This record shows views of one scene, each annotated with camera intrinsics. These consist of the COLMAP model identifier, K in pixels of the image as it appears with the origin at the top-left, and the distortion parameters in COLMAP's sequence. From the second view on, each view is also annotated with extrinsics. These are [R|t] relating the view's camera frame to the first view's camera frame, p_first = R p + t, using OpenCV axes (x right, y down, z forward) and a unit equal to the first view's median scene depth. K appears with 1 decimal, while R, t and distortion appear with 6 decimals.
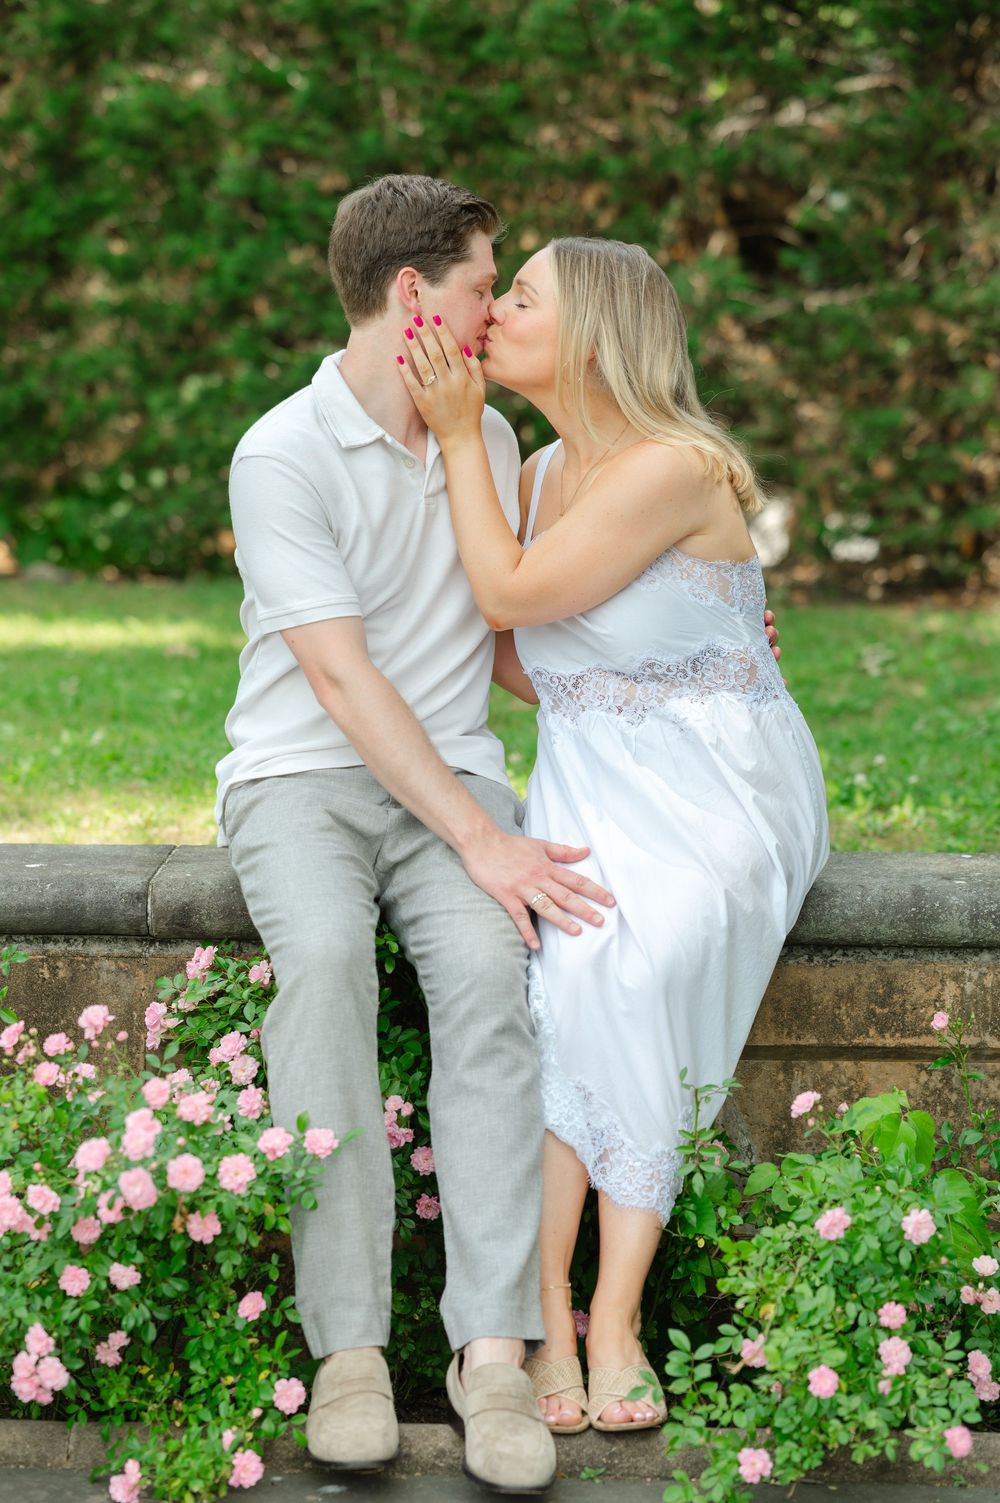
lens RADIAL K [[3450.7, 0, 394.7], [0, 3450.7, 750.2], [0, 0, 1]] dist [0.001849, -0.078028]
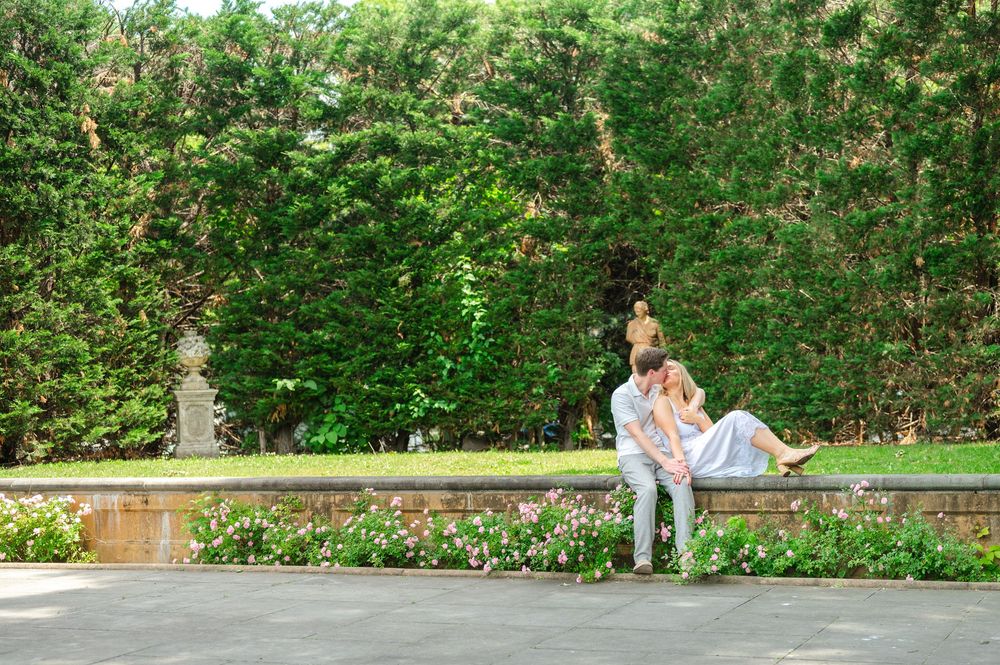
lens RADIAL K [[1444.0, 0, 500.0], [0, 1444.0, 332.5], [0, 0, 1]] dist [0.005870, -1.058819]
pose [[0.930884, -0.043134, -0.362759, 0.572540], [-0.011263, 0.989144, -0.146516, 0.141438], [0.365140, 0.140475, 0.920293, -1.059951]]
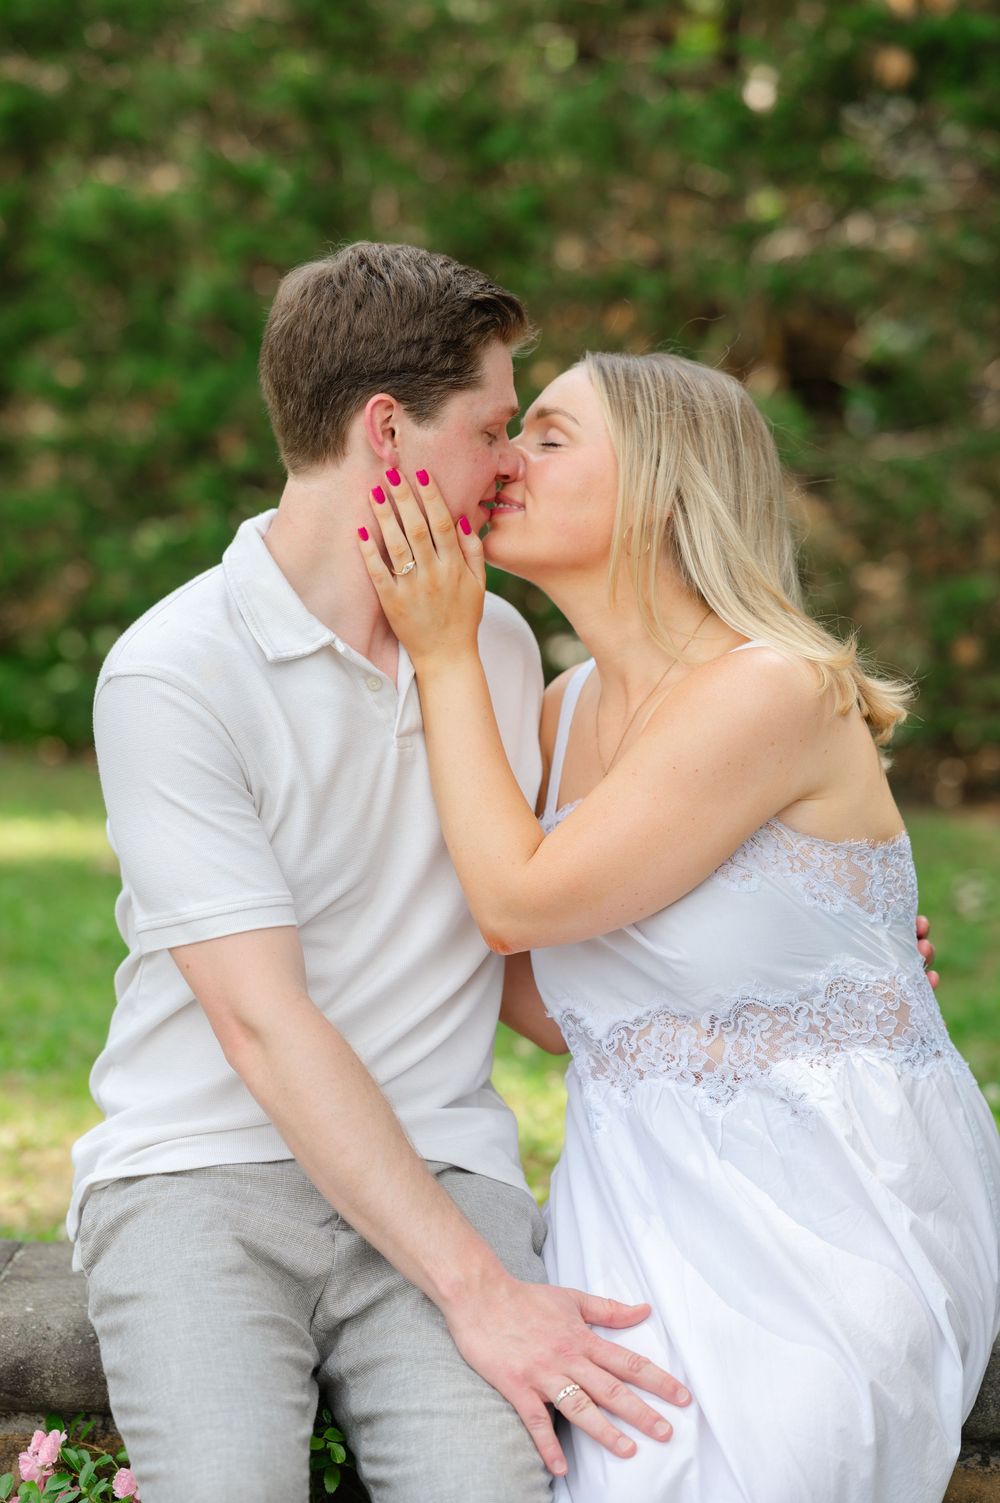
lens RADIAL K [[3450.7, 0, 394.7], [0, 3450.7, 750.2], [0, 0, 1]] dist [0.001849, -0.078028]
pose [[0.999940, 0.010789, -0.002095, 0.009811], [-0.010864, 0.999155, -0.039642, -0.045615], [0.001666, 0.039662, 0.999212, 0.355474]]
